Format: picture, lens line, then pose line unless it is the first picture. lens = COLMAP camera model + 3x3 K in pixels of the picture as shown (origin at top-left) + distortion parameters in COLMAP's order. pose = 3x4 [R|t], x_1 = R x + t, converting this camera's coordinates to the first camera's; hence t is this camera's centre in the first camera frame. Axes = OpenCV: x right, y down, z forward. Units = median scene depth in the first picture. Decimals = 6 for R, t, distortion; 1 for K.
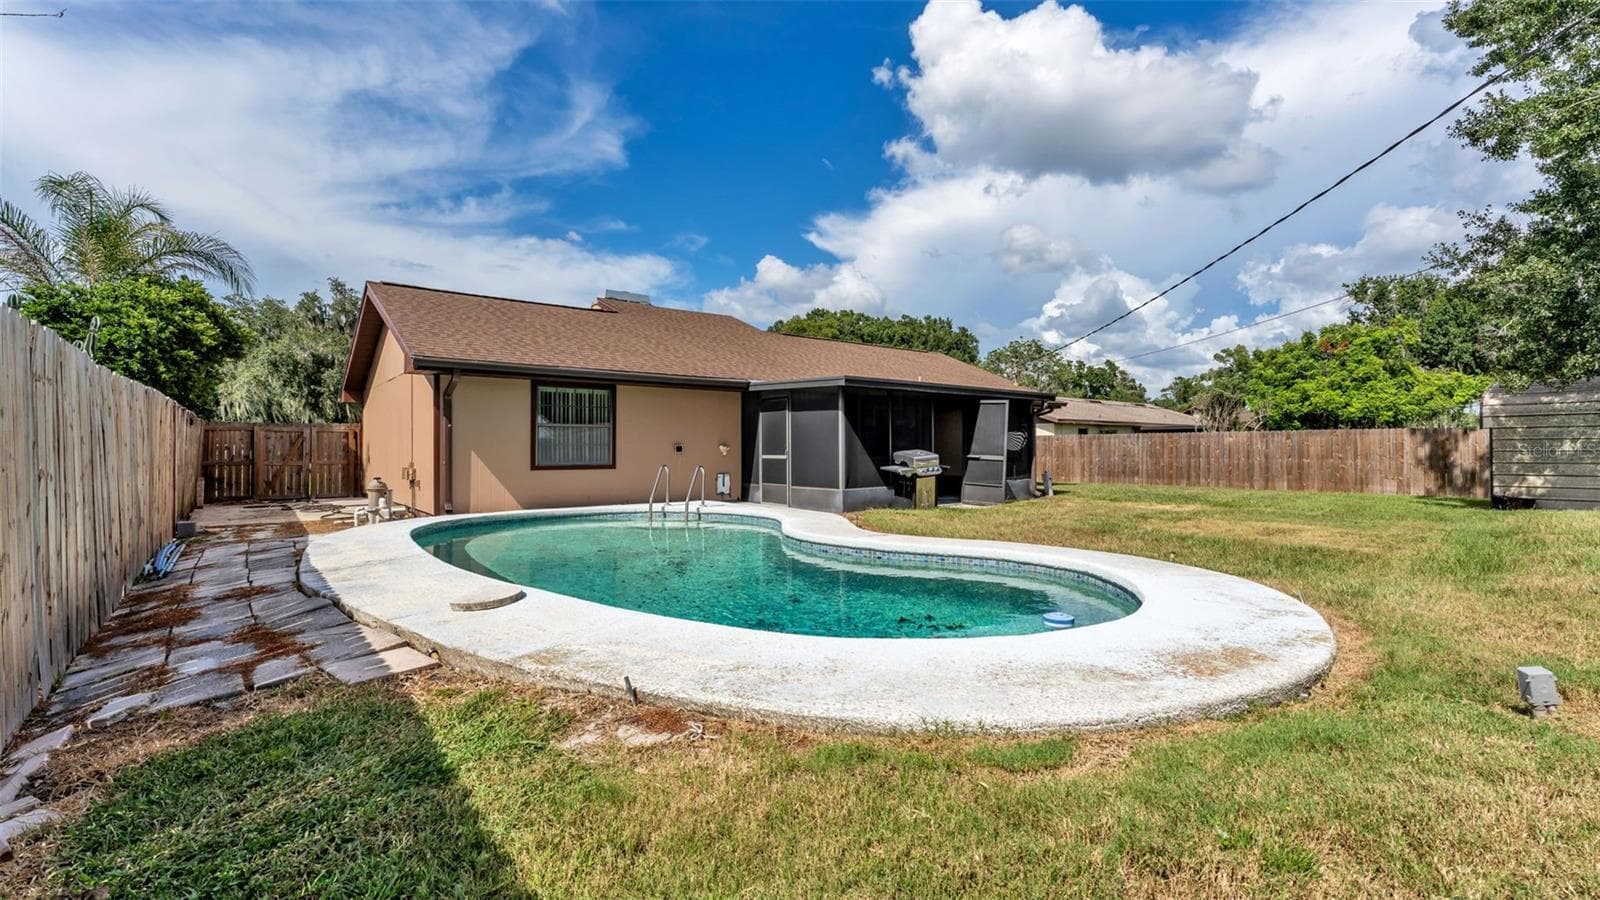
lens RADIAL K [[715.8, 0, 788.0], [0, 715.8, 446.0], [0, 0, 1]] dist [0.002684, -0.000732]
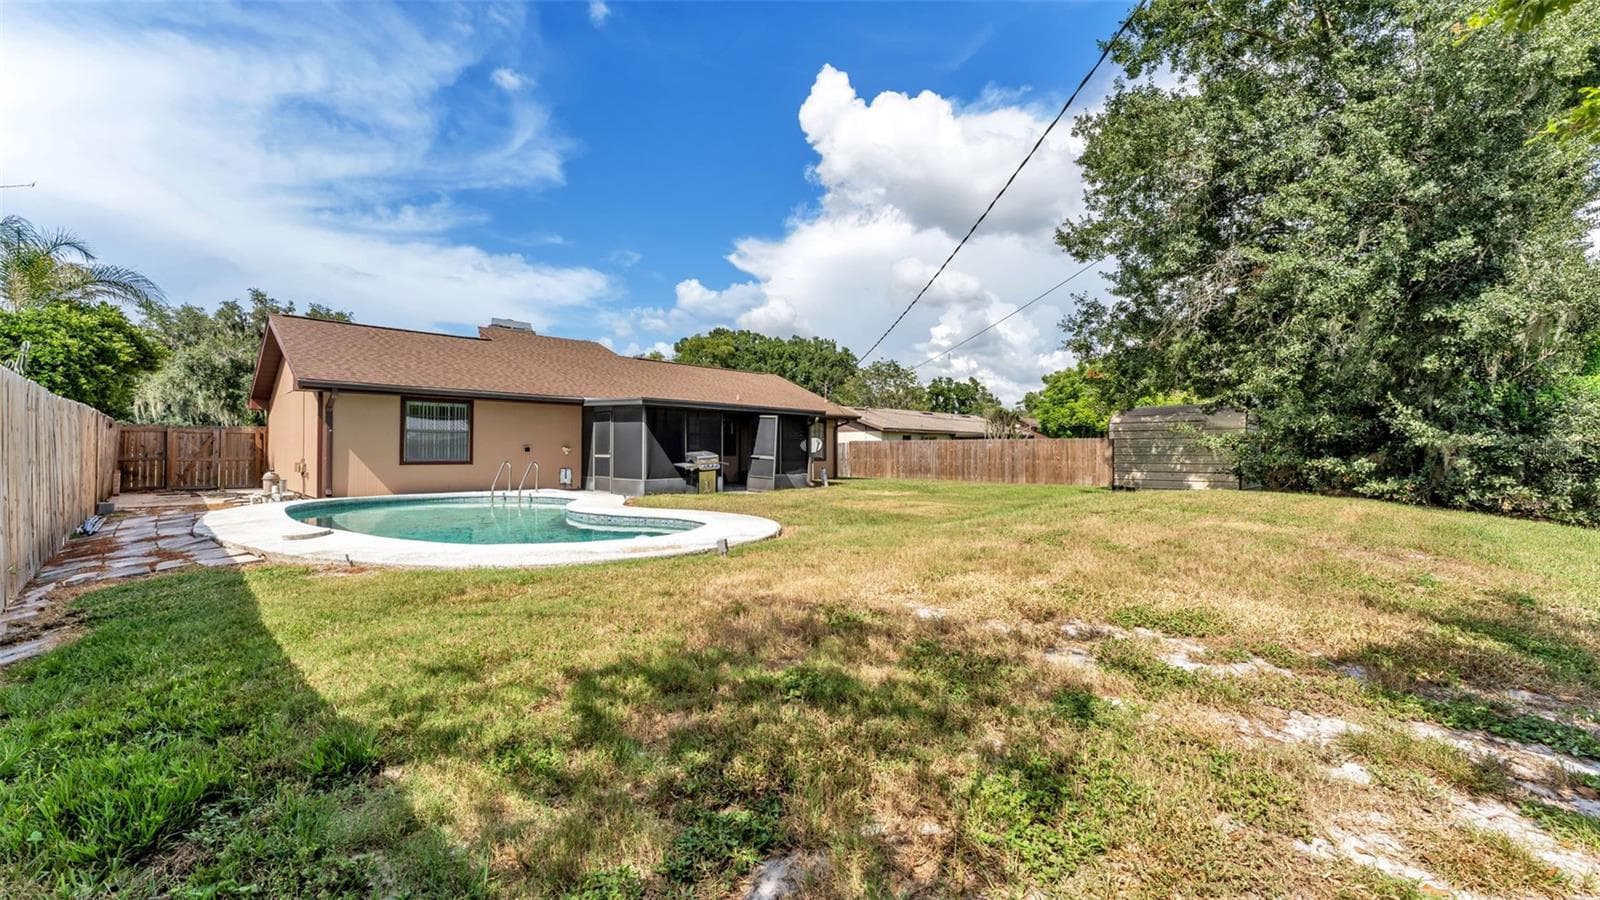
lens RADIAL K [[648.6, 0, 801.4], [0, 648.6, 440.7], [0, 0, 1]] dist [-0.007835, 0.002430]
pose [[0.991129, 0.007992, 0.132664, 0.182830], [-0.006498, 0.999911, -0.011691, -0.001381], [-0.132746, 0.010725, 0.991092, -0.234815]]
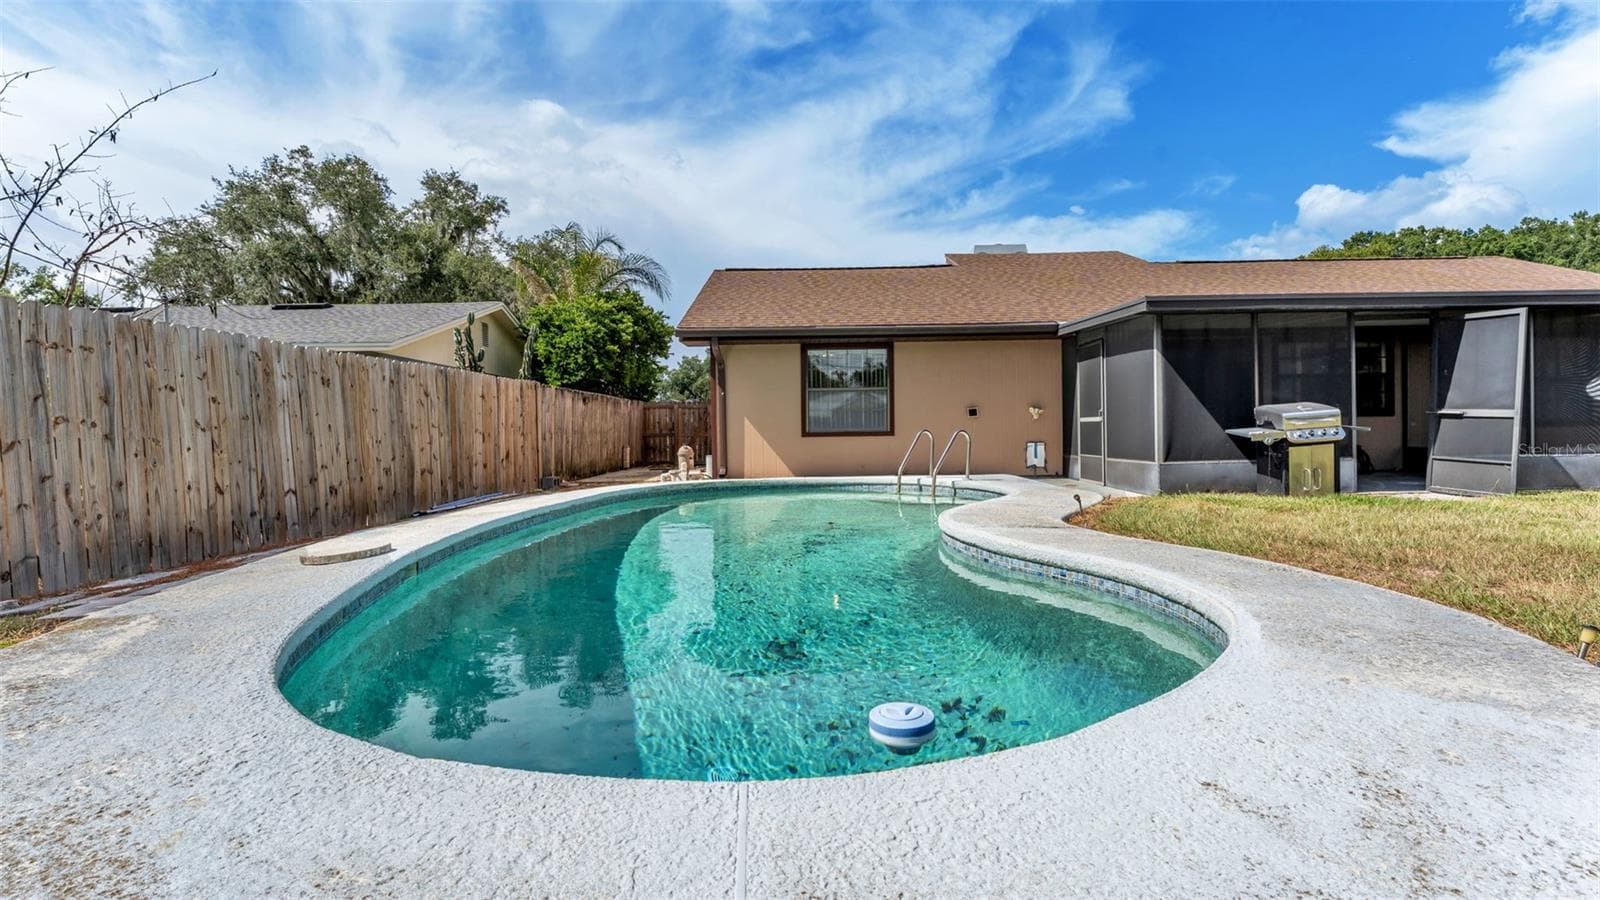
lens RADIAL K [[715.8, 0, 790.7], [0, 715.8, 438.7], [0, 0, 1]] dist [0.002684, -0.000732]
pose [[0.783898, -0.003634, -0.620879, 0.199461], [0.015598, 0.999783, 0.013841, 0.019782], [0.620693, -0.020534, 0.783784, 0.200585]]
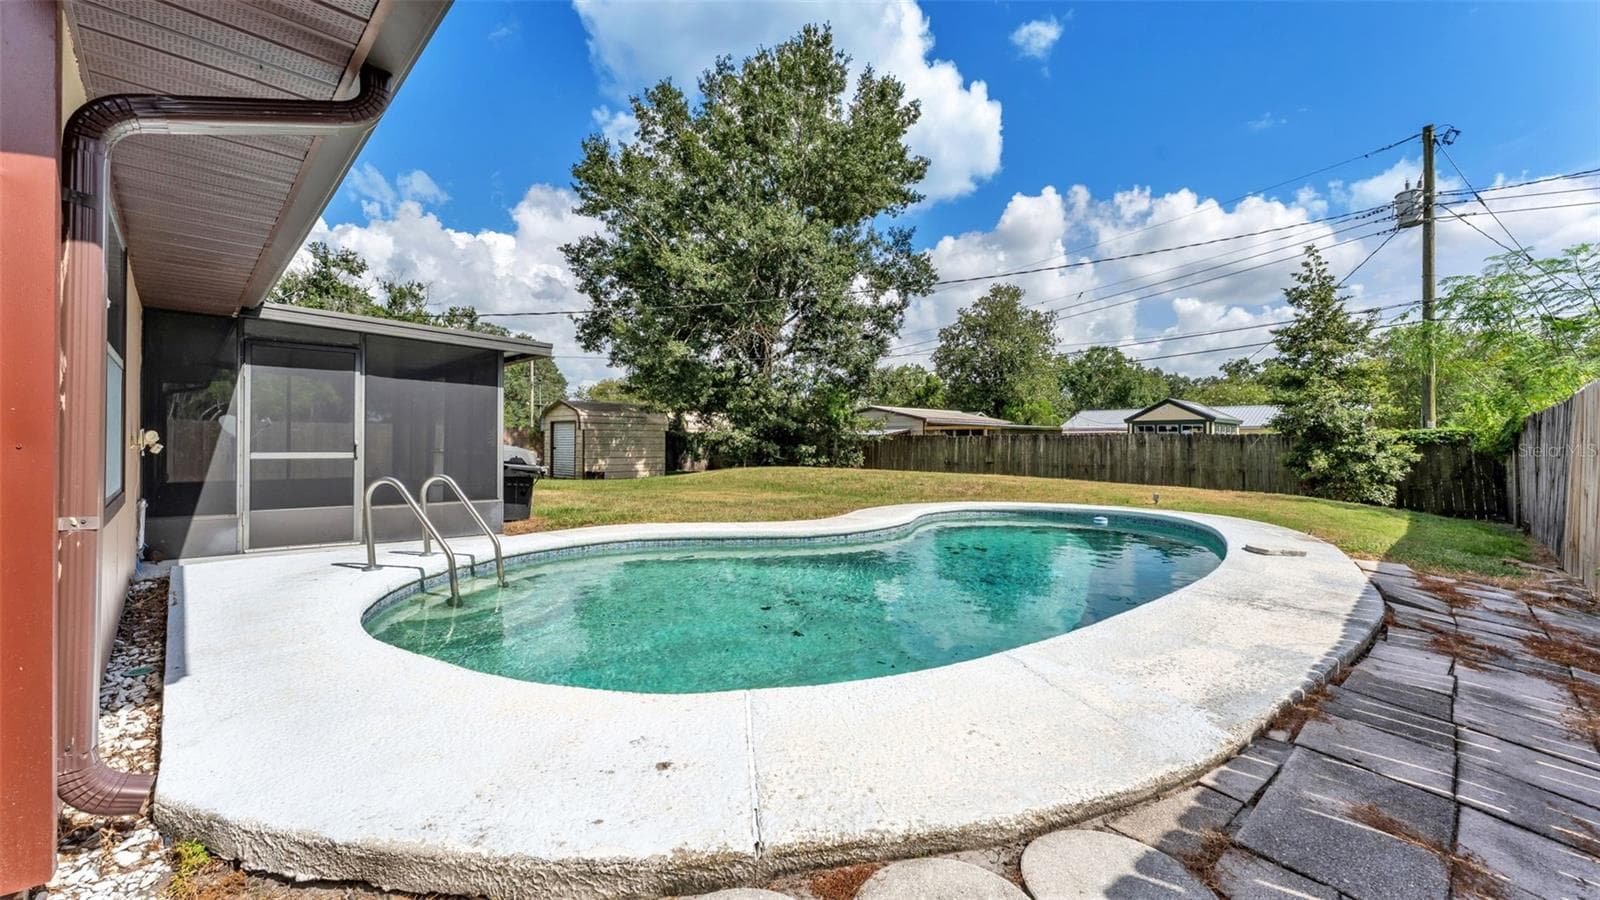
lens RADIAL K [[648.6, 0, 791.8], [0, 648.6, 437.5], [0, 0, 1]] dist [-0.007835, 0.002430]
pose [[-0.107277, 0.009166, 0.994187, -0.511857], [0.003501, 0.999955, -0.008842, 0.006288], [-0.994223, 0.002532, -0.107304, 0.686322]]
